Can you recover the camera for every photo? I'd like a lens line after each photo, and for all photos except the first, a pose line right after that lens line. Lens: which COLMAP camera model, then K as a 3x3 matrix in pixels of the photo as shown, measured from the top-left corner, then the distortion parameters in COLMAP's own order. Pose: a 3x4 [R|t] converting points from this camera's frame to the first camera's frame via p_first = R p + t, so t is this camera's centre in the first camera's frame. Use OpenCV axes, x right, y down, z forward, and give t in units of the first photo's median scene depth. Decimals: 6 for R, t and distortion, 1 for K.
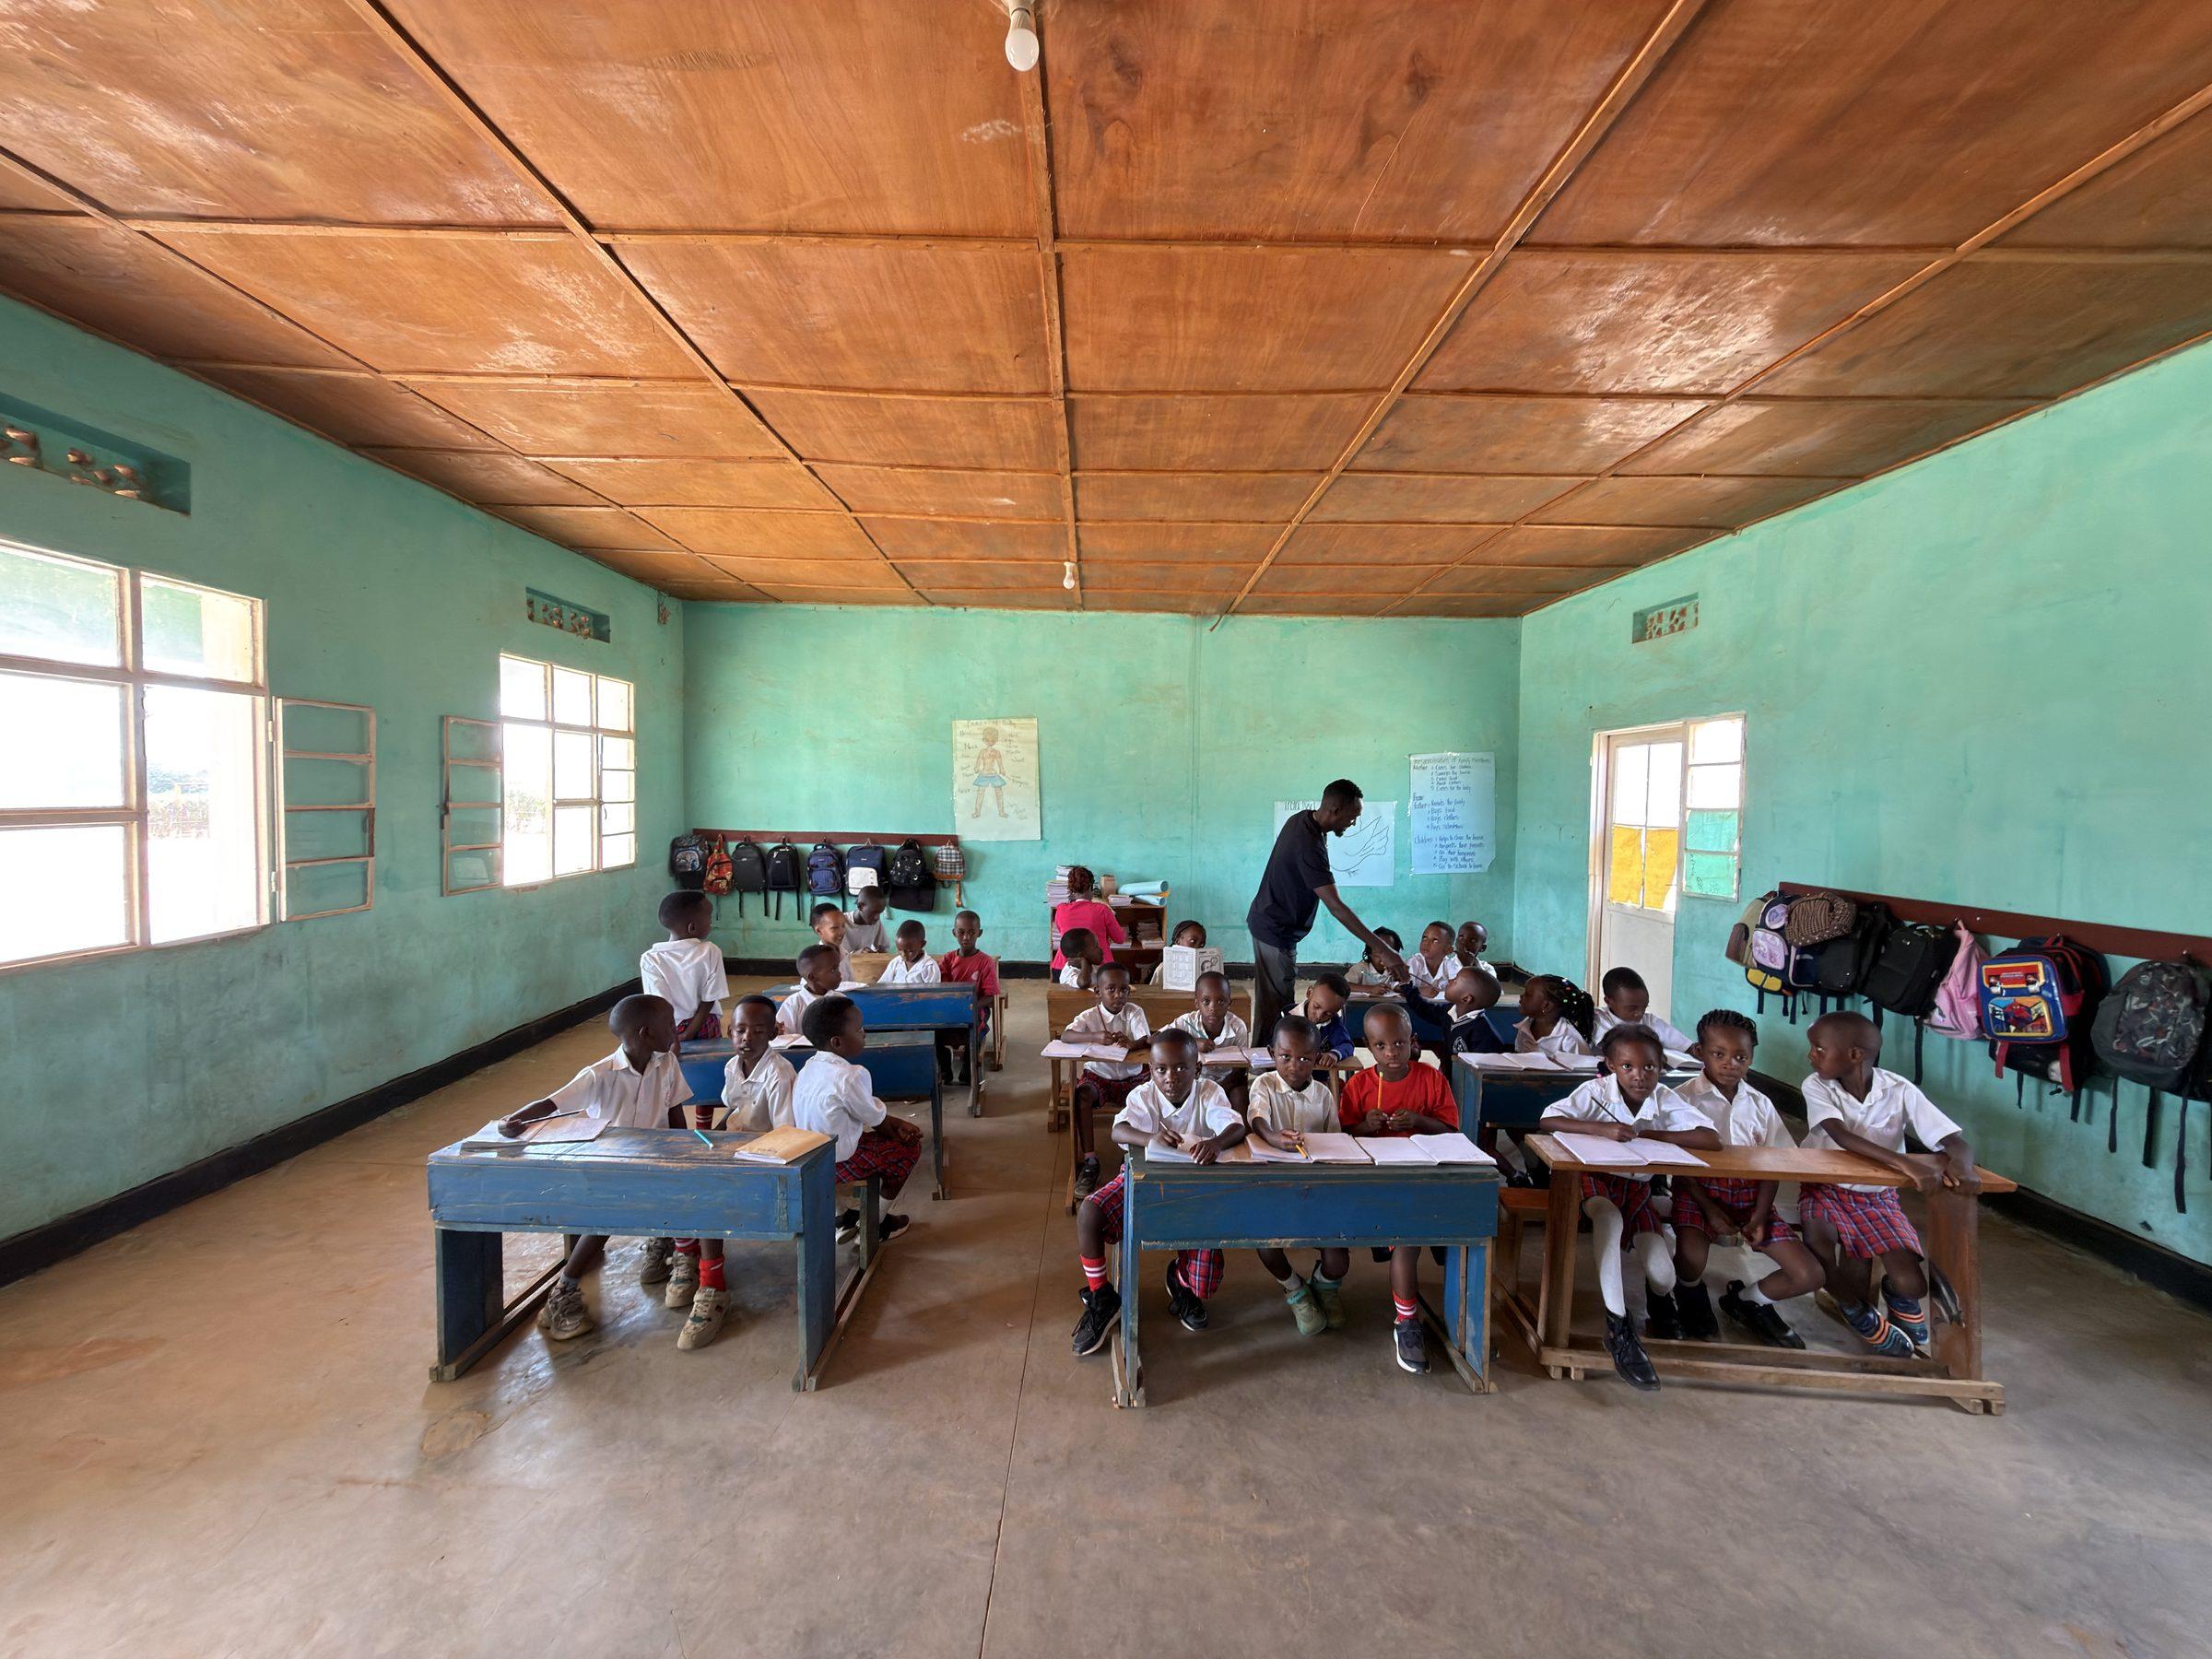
lens RADIAL K [[894.6, 0, 1105.8], [0, 894.6, 825.3], [0, 0, 1]] dist [0.003613, 0.000066]
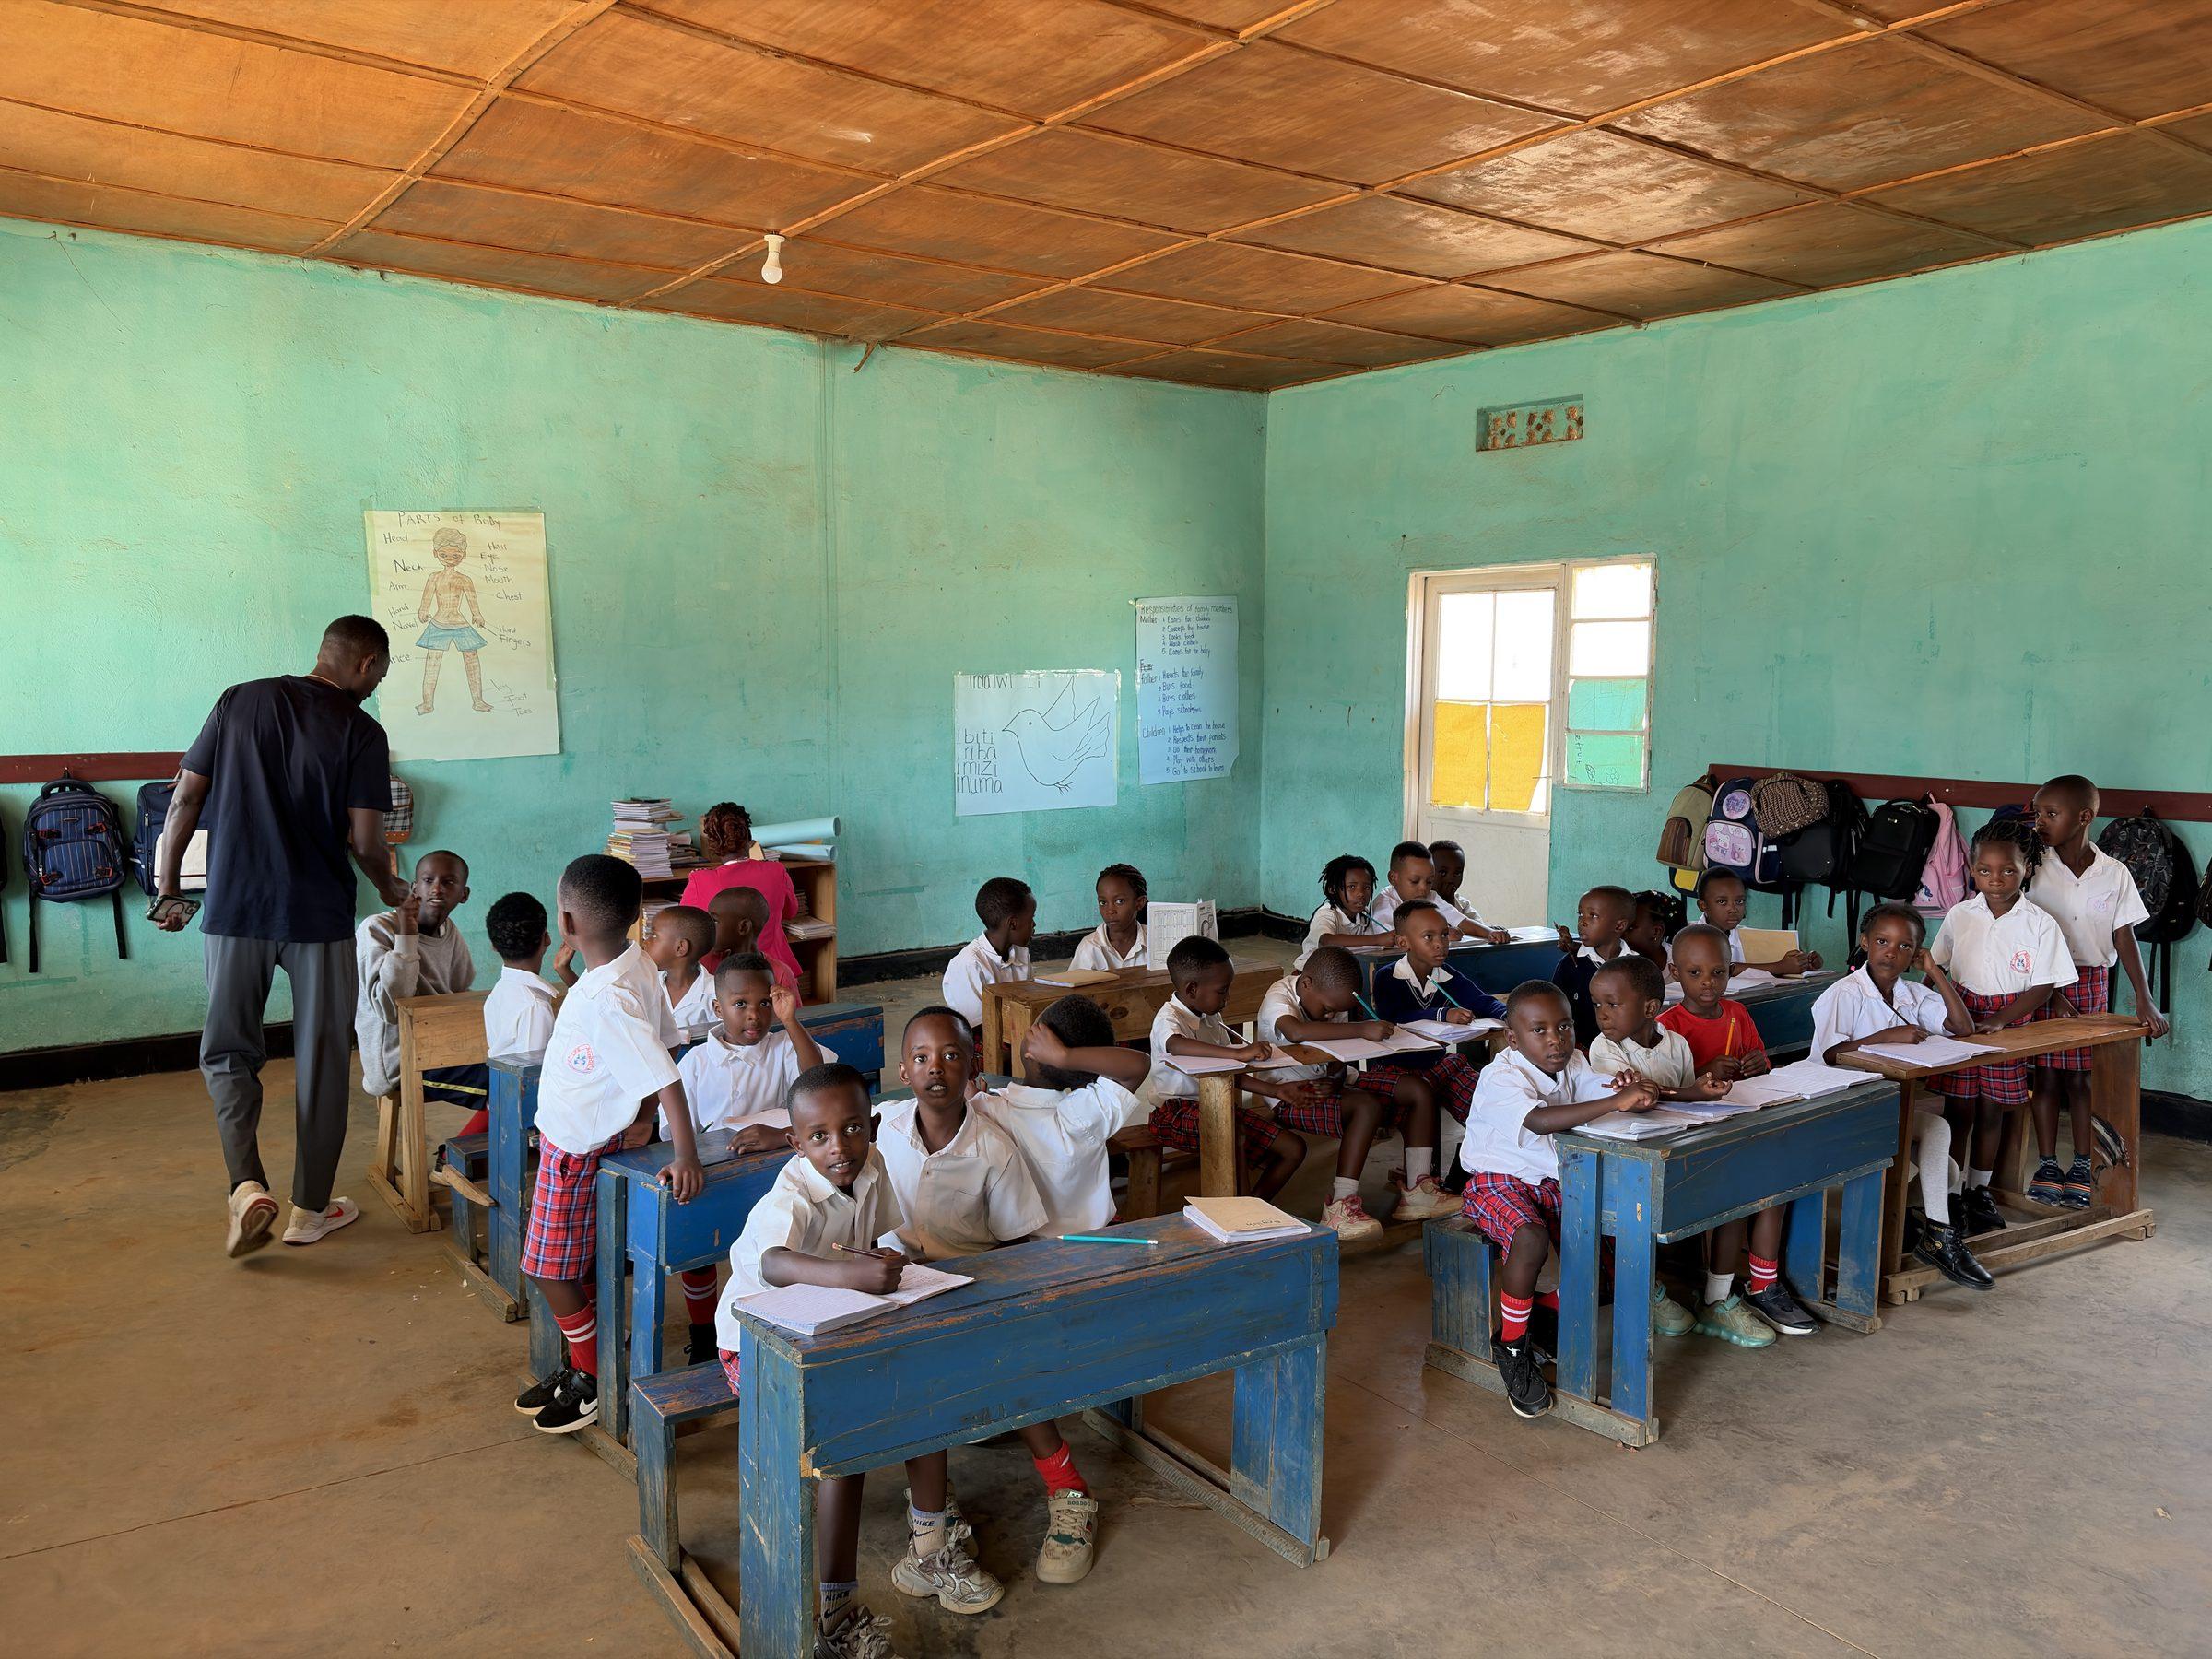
lens RADIAL K [[1696.3, 0, 1106.1], [0, 1696.3, 818.8], [0, 0, 1]] dist [0.039382, -0.019864]
pose [[0.814710, -0.060647, 0.576689, -0.483387], [0.025175, 0.997277, 0.069312, -0.008098], [-0.579322, -0.041951, 0.814018, 0.027665]]
